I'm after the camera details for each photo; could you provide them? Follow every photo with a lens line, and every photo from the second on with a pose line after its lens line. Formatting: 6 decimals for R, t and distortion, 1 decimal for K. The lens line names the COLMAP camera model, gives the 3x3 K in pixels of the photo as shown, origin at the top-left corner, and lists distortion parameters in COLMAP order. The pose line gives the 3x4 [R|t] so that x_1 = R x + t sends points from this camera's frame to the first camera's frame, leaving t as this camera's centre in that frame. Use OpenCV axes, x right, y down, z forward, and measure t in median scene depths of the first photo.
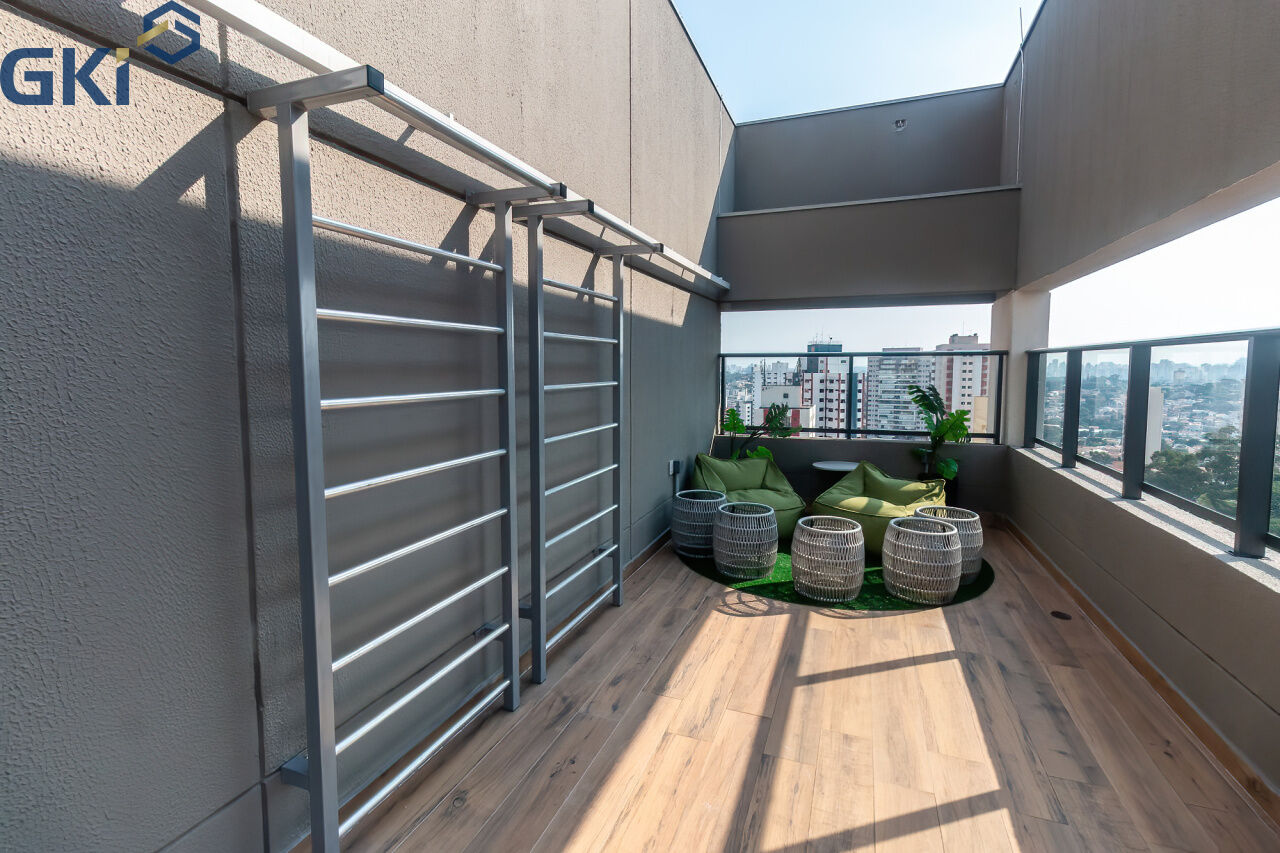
lens RADIAL K [[589.6, 0, 644.7], [0, 589.6, 414.3], [0, 0, 1]] dist [0.001634, -0.000038]
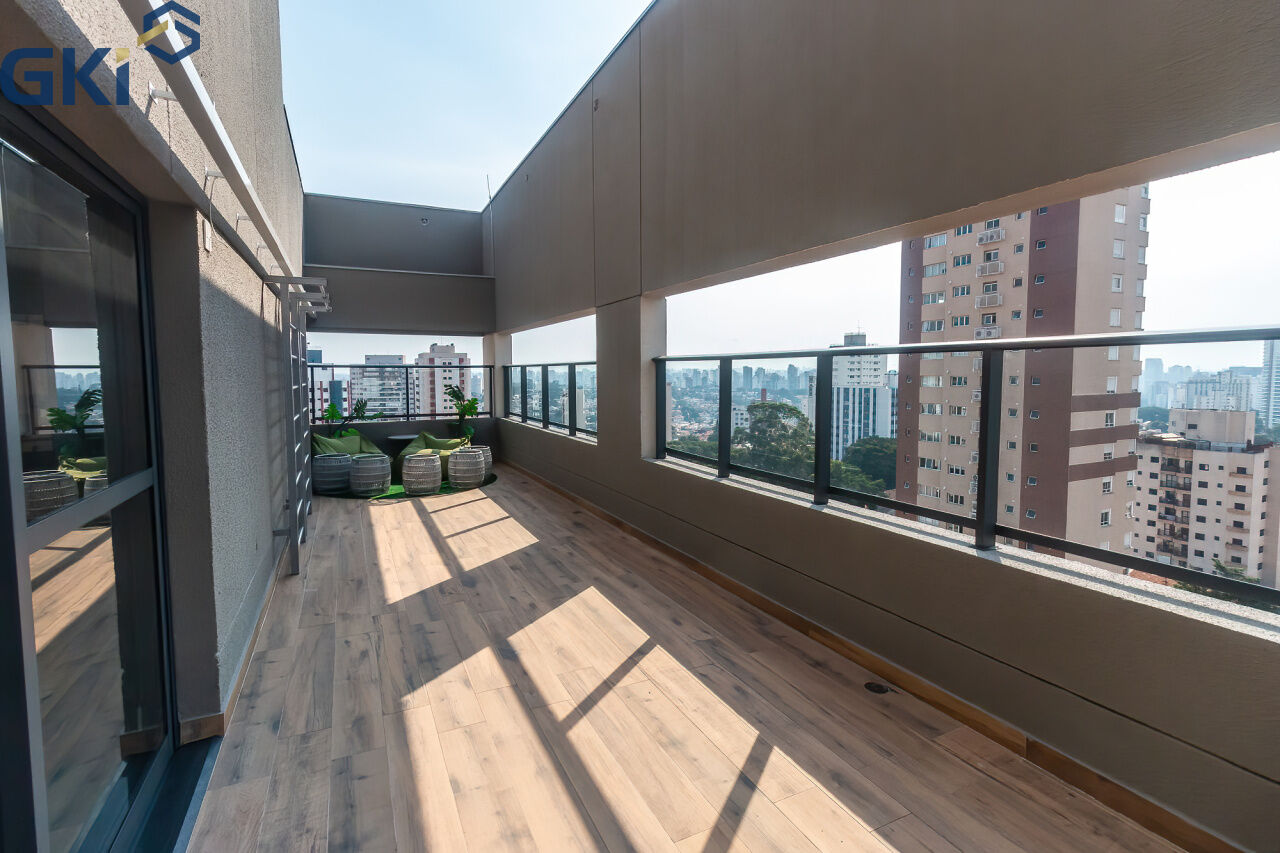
lens RADIAL K [[589.6, 0, 644.7], [0, 589.6, 414.3], [0, 0, 1]] dist [0.001634, -0.000038]
pose [[0.682459, -0.050493, 0.729178, -0.414464], [0.059491, 0.998138, 0.013438, 0.047729], [-0.728499, 0.034209, 0.684193, -0.599208]]
